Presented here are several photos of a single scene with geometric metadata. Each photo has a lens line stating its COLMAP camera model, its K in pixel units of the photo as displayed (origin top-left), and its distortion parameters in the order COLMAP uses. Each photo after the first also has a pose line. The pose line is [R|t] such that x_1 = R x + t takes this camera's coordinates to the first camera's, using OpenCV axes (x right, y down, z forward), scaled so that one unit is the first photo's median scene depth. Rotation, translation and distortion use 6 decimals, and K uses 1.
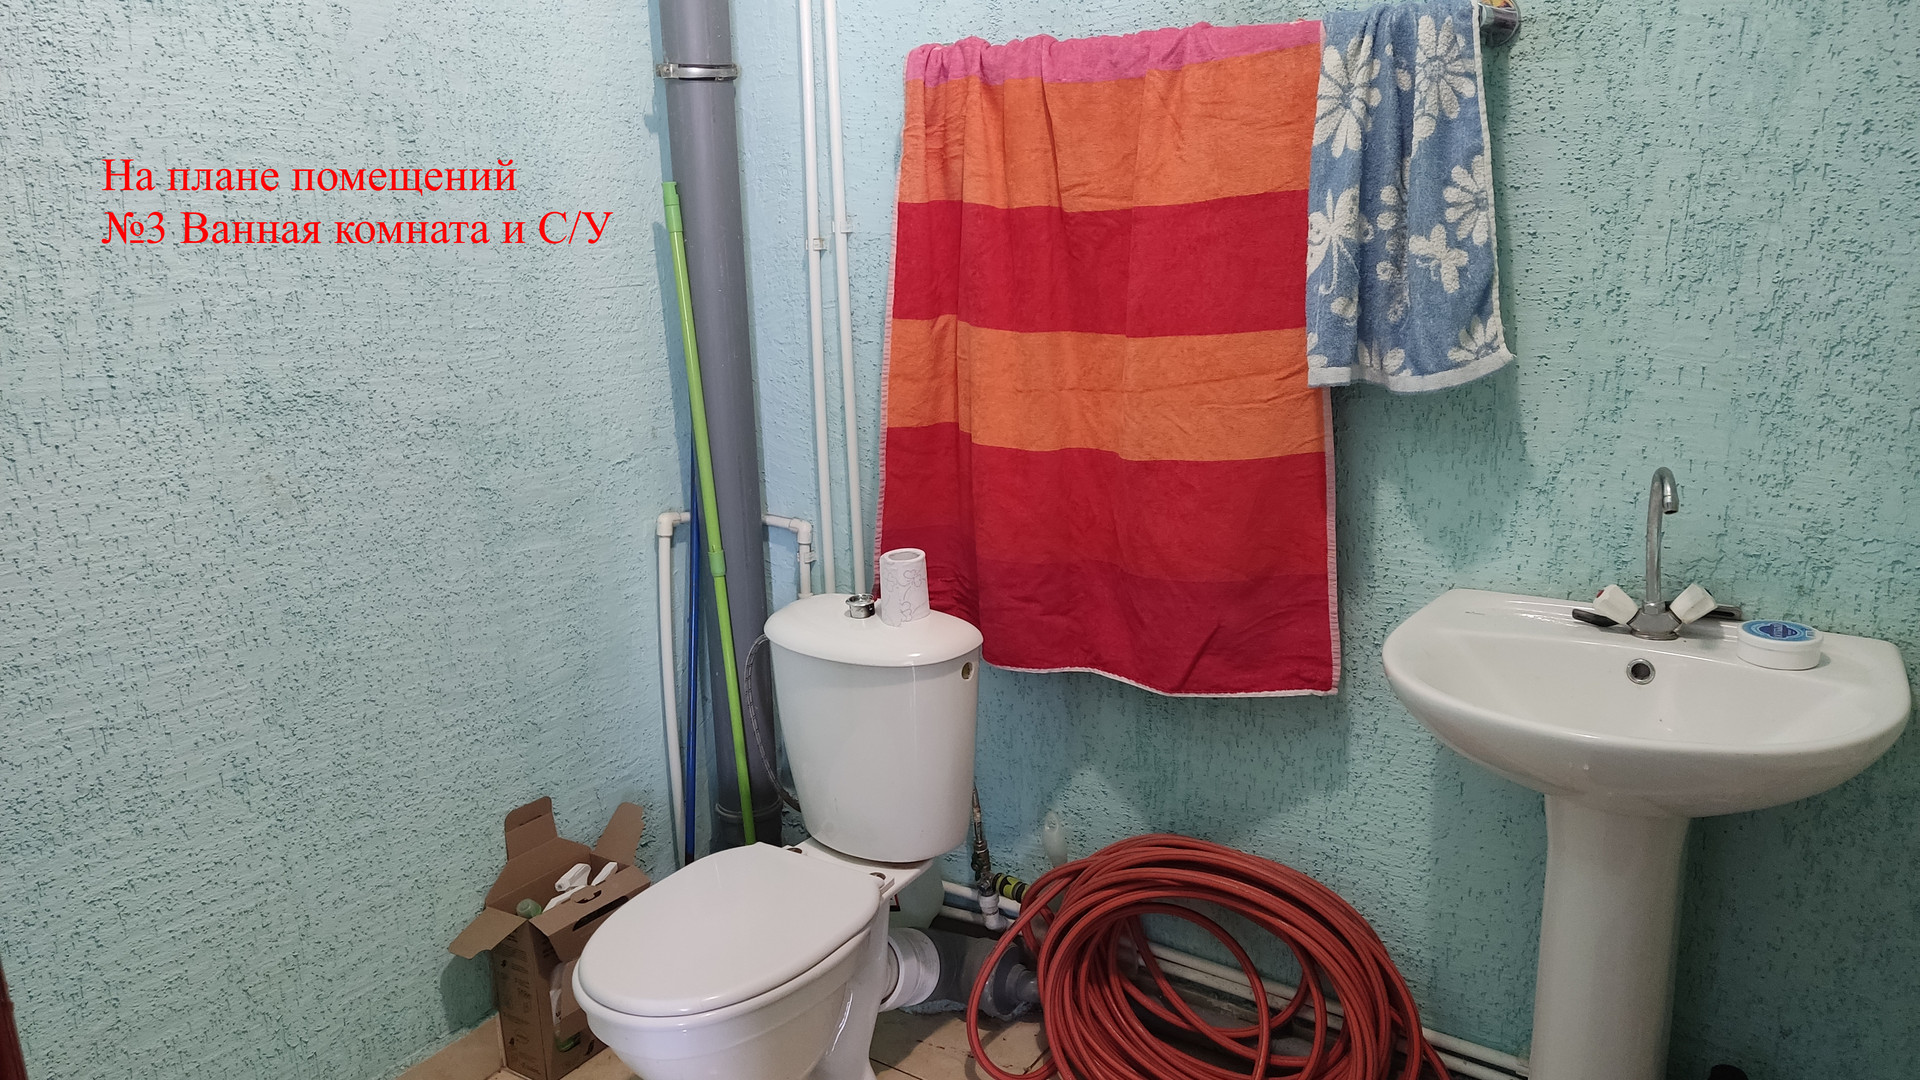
lens RADIAL K [[1427.9, 0, 952.8], [0, 1427.9, 530.3], [0, 0, 1]] dist [0.082175, -0.121470]
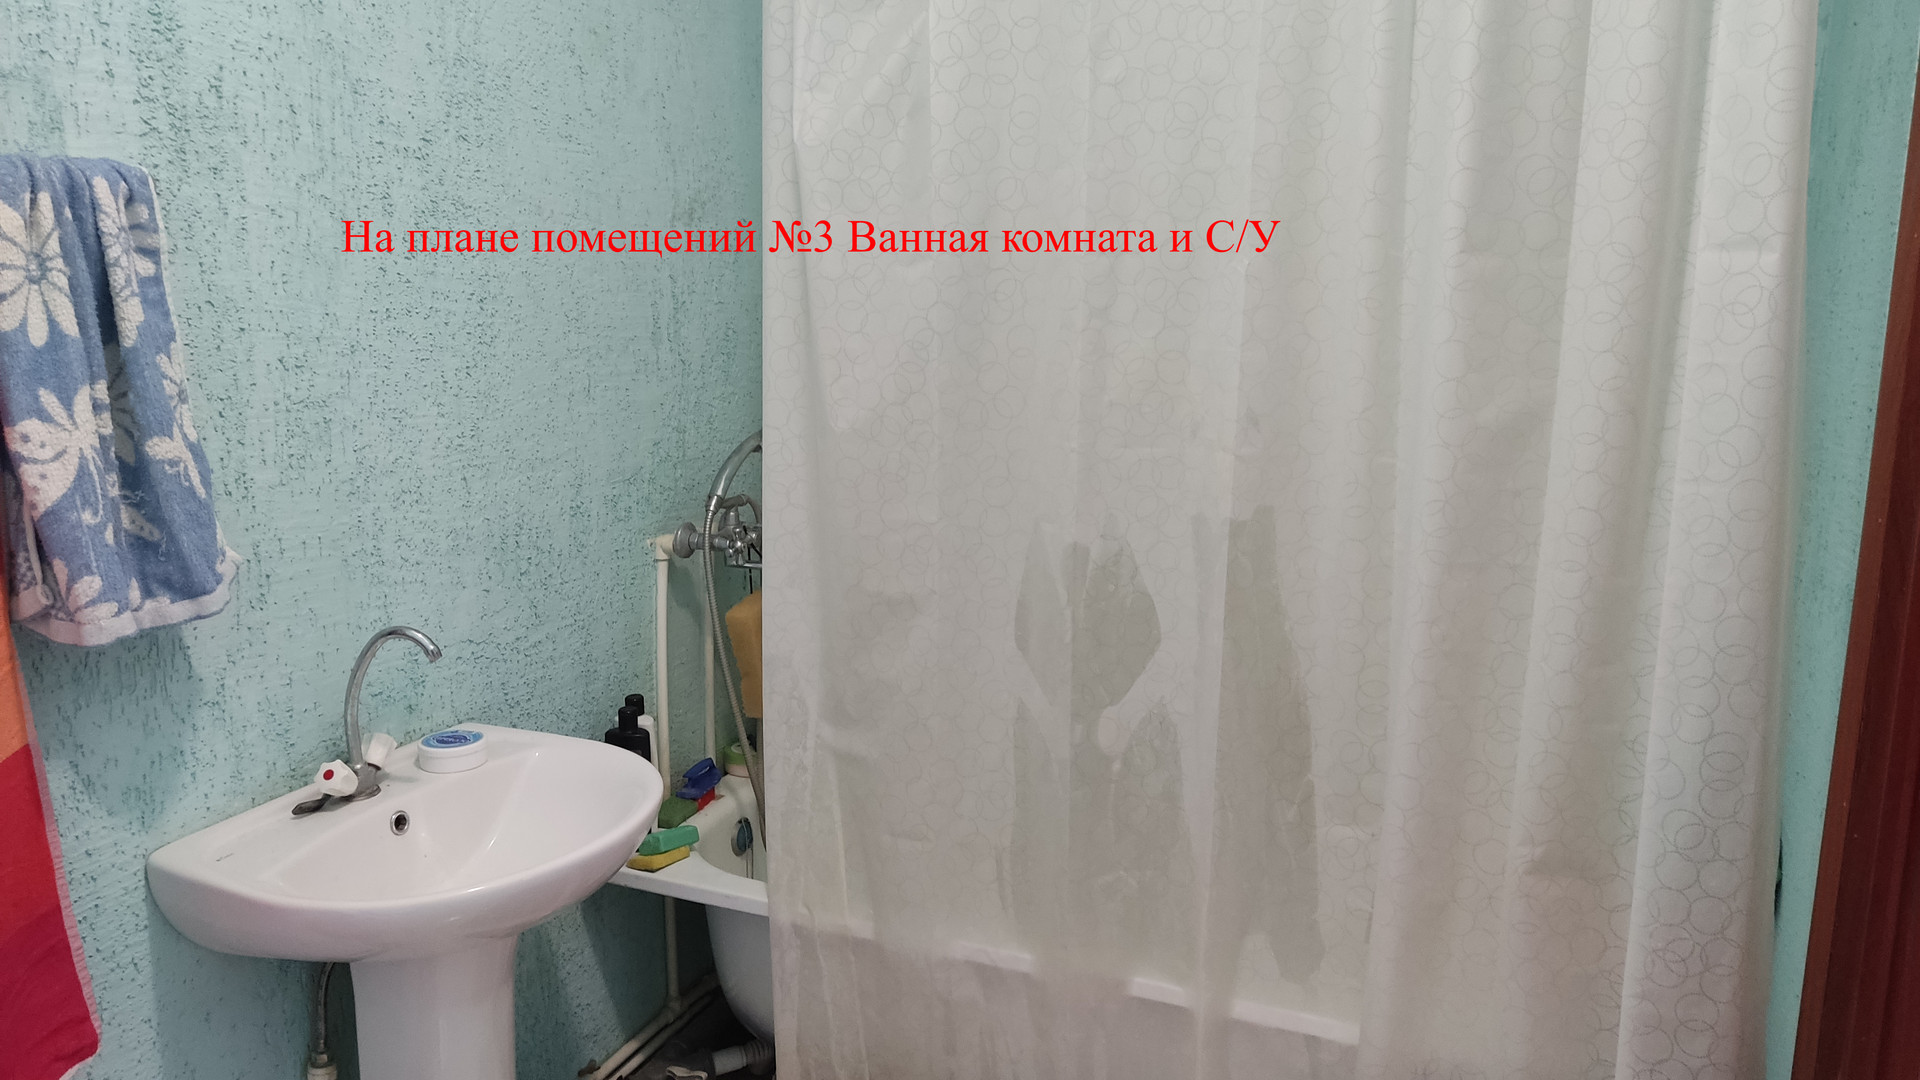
lens RADIAL K [[1427.9, 0, 956.3], [0, 1427.9, 555.9], [0, 0, 1]] dist [0.082175, -0.121470]
pose [[-0.172497, -0.159562, 0.972000, -0.581428], [0.254068, 0.946194, 0.200414, -0.192965], [-0.951680, 0.281525, -0.122676, 0.696354]]
